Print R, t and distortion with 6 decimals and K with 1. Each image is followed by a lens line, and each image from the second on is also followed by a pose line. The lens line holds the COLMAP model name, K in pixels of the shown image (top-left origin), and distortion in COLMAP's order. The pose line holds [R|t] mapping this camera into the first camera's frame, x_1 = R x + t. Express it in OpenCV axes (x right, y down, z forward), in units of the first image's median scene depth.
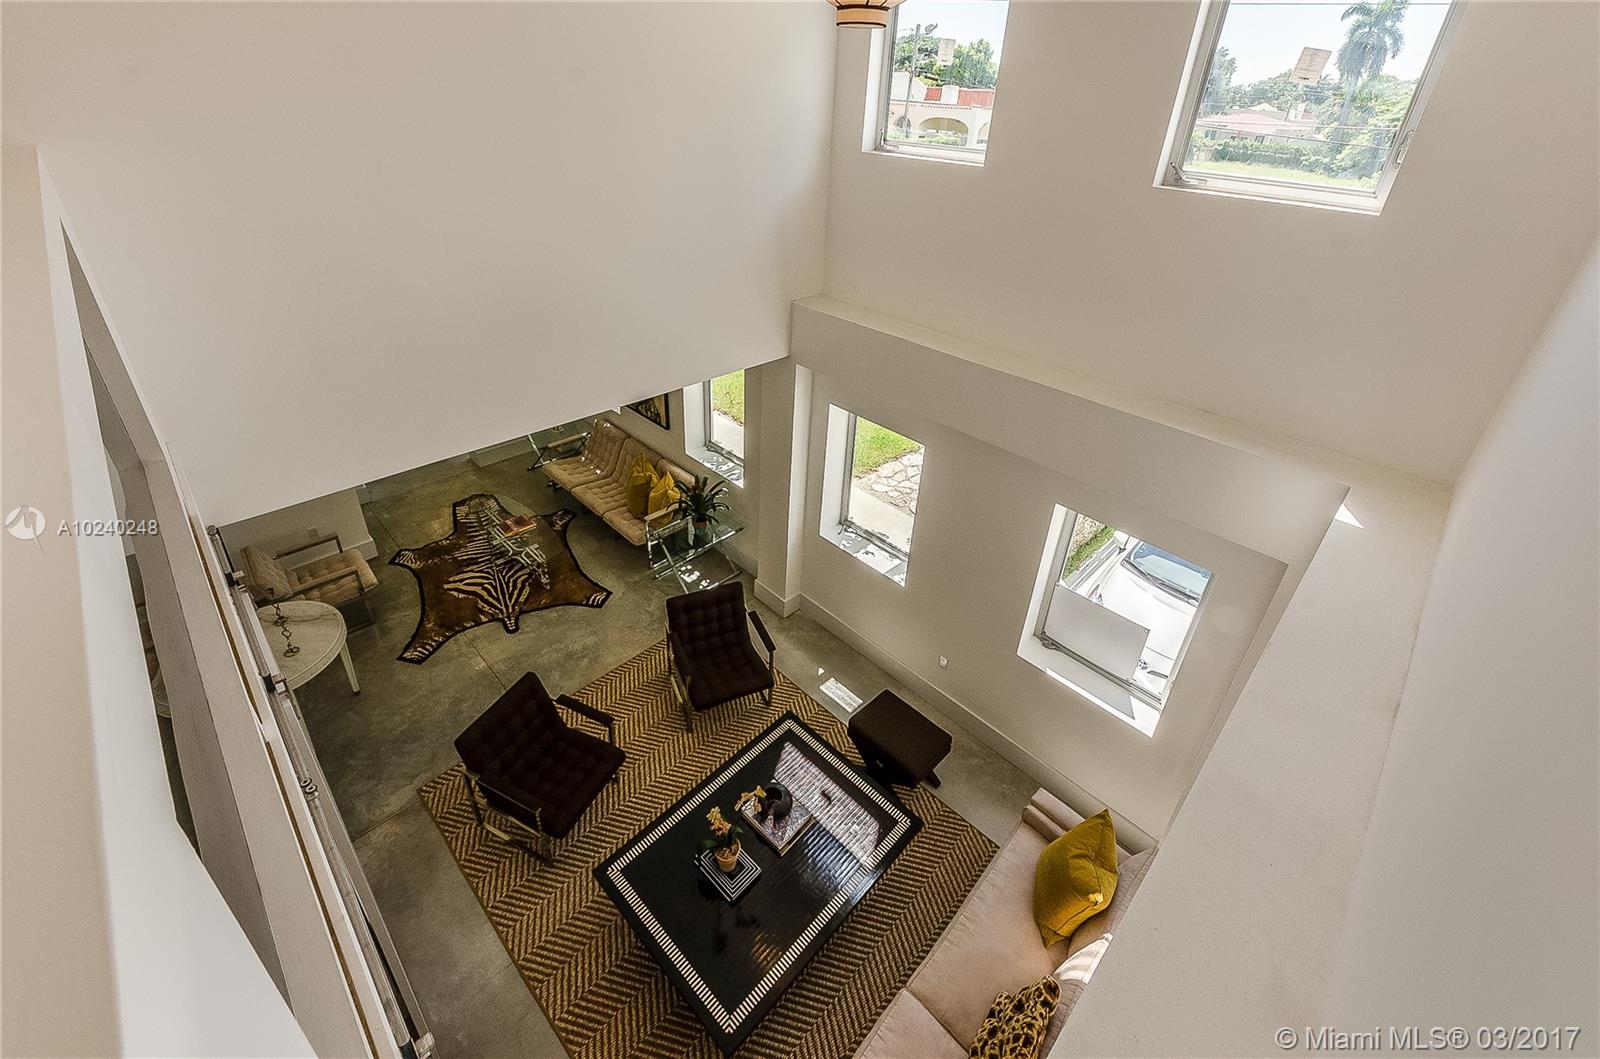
lens RADIAL K [[645.4, 0, 796.9], [0, 645.4, 442.6], [0, 0, 1]] dist [-0.002095, -0.000119]
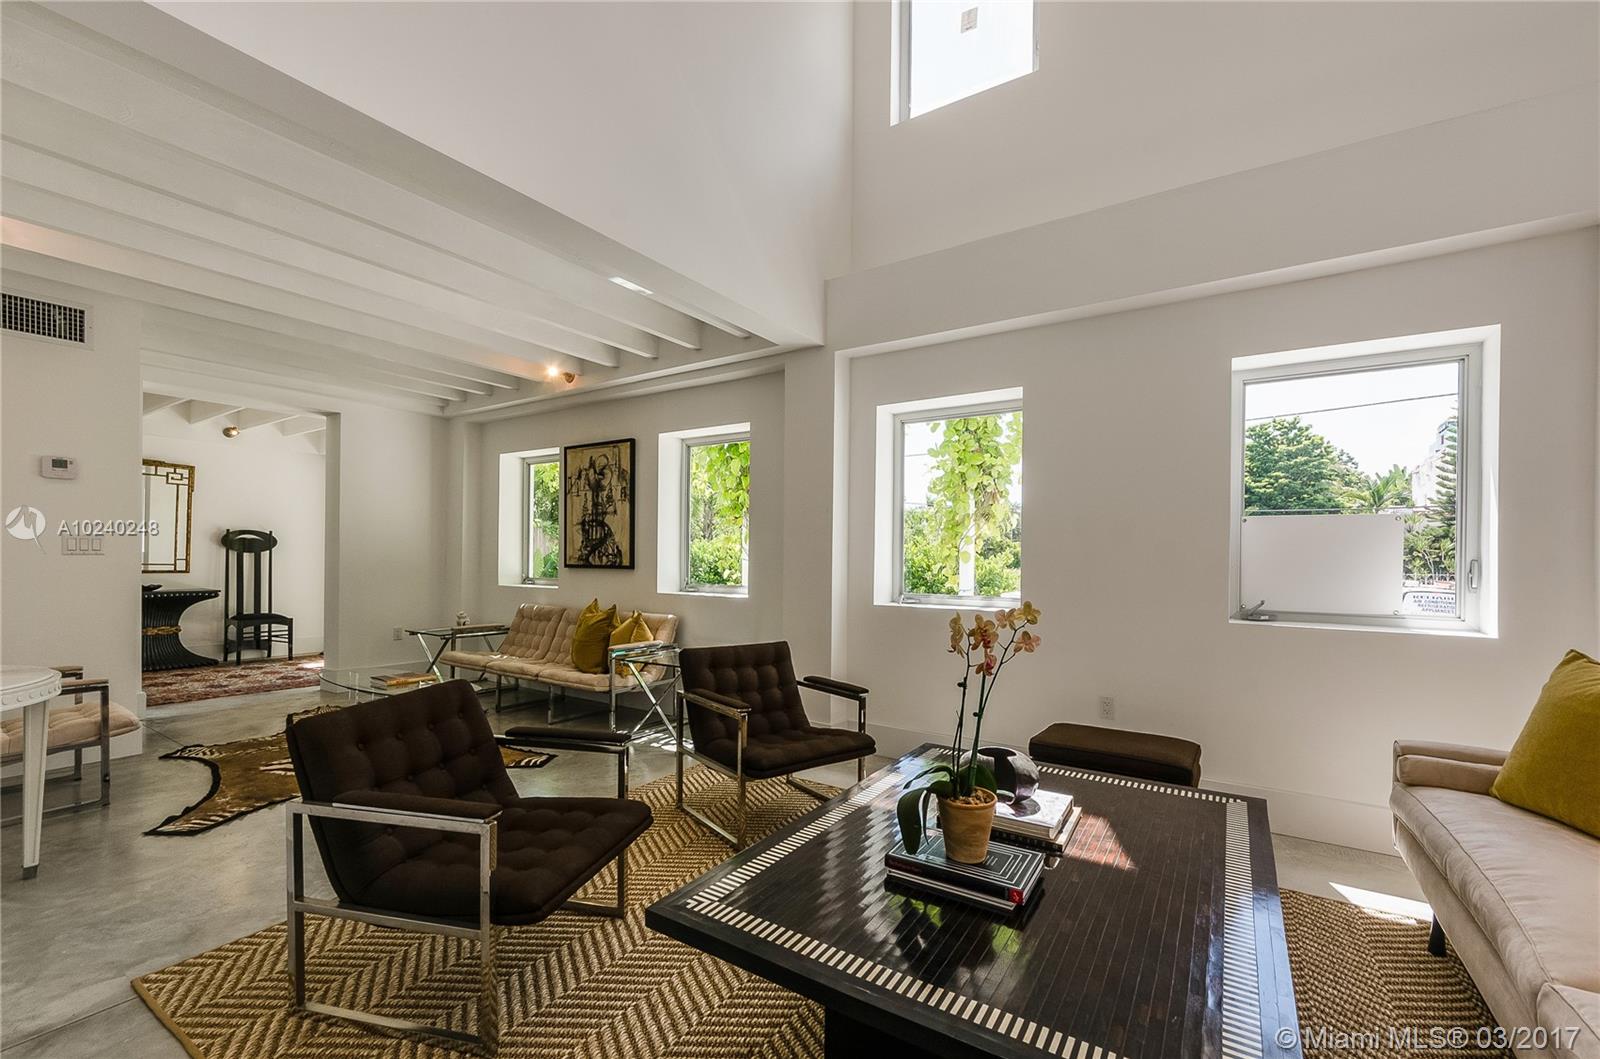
lens RADIAL K [[655.8, 0, 801.2], [0, 655.8, 543.5], [0, 0, 1]] dist [0.002043, -0.000068]
pose [[0.981848, -0.038775, 0.185662, -0.166052], [0.119888, 0.885405, -0.449094, 0.375615], [-0.146972, 0.463201, 0.873982, 0.308658]]
